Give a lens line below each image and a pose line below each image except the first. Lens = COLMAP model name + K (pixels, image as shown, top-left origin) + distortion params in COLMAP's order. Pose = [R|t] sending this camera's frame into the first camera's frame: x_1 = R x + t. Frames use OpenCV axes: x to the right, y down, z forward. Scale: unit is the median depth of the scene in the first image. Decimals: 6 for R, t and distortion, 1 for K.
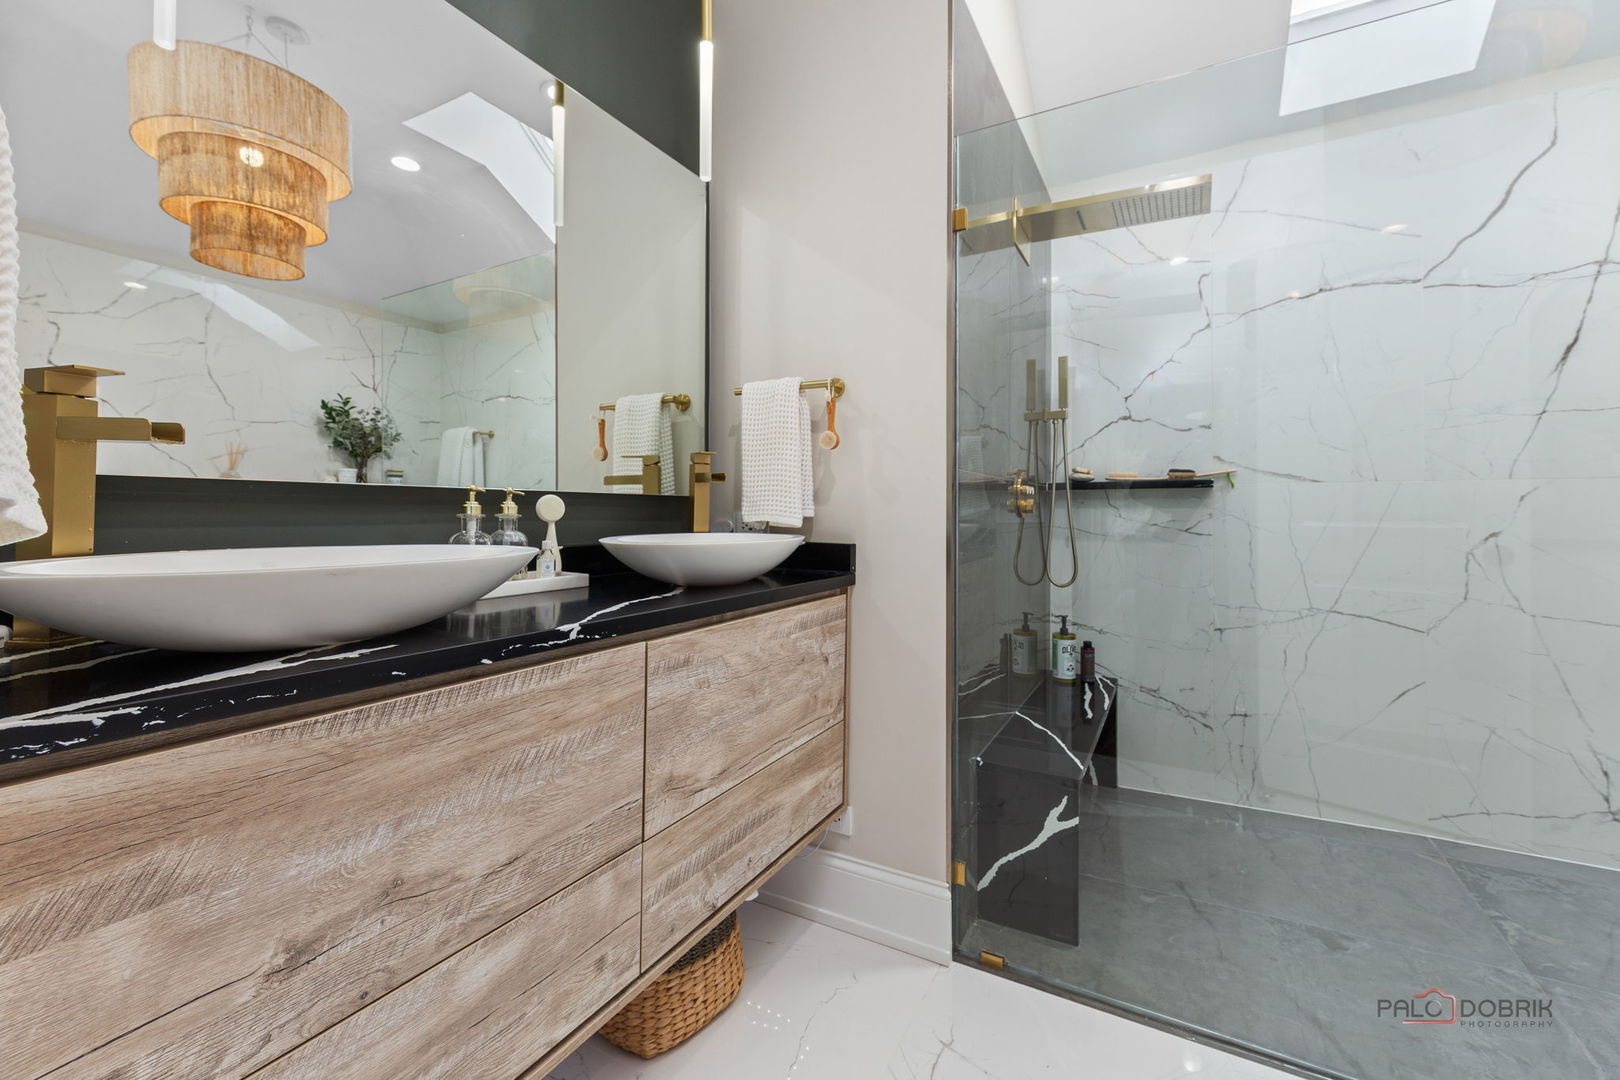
lens RADIAL K [[671.6, 0, 811.2], [0, 671.6, 514.5], [0, 0, 1]] dist [0.000920, 0.000004]
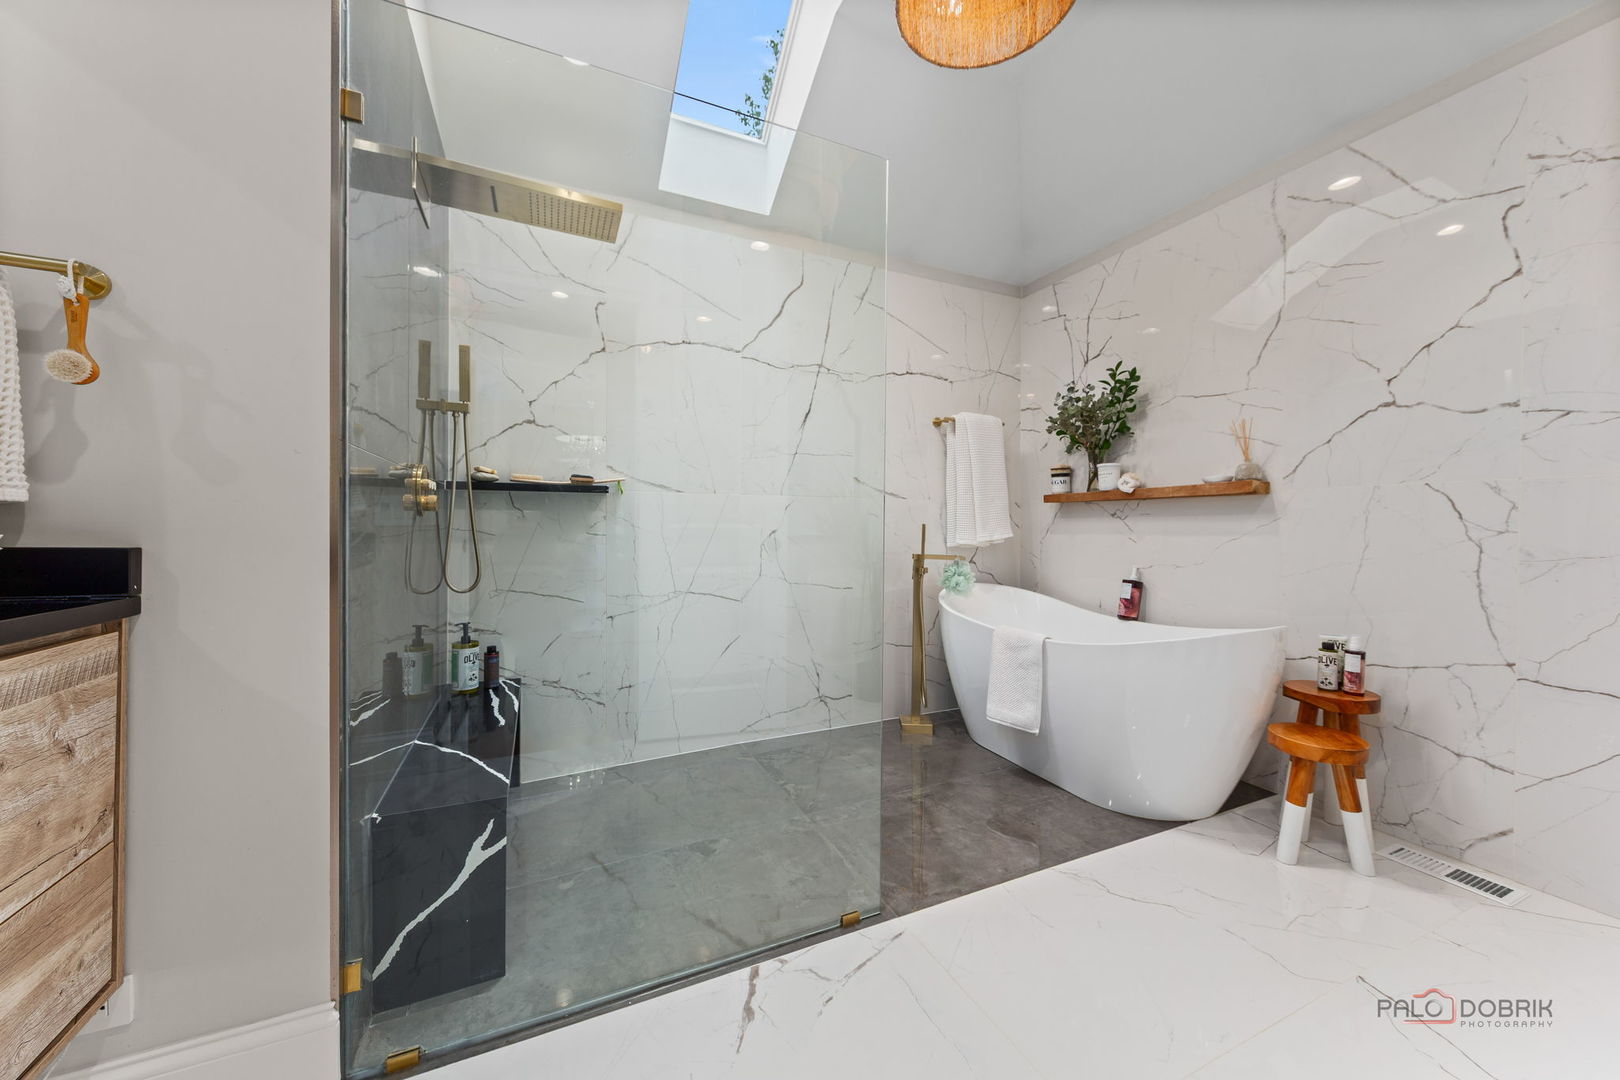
lens RADIAL K [[589.3, 0, 811.7], [0, 589.3, 532.3], [0, 0, 1]] dist [0.002061, -0.001493]
pose [[0.587447, -0.006063, 0.809240, -0.007563], [-0.001155, 0.999965, 0.008331, 0.019892], [-0.809262, -0.005829, 0.587419, 0.151215]]
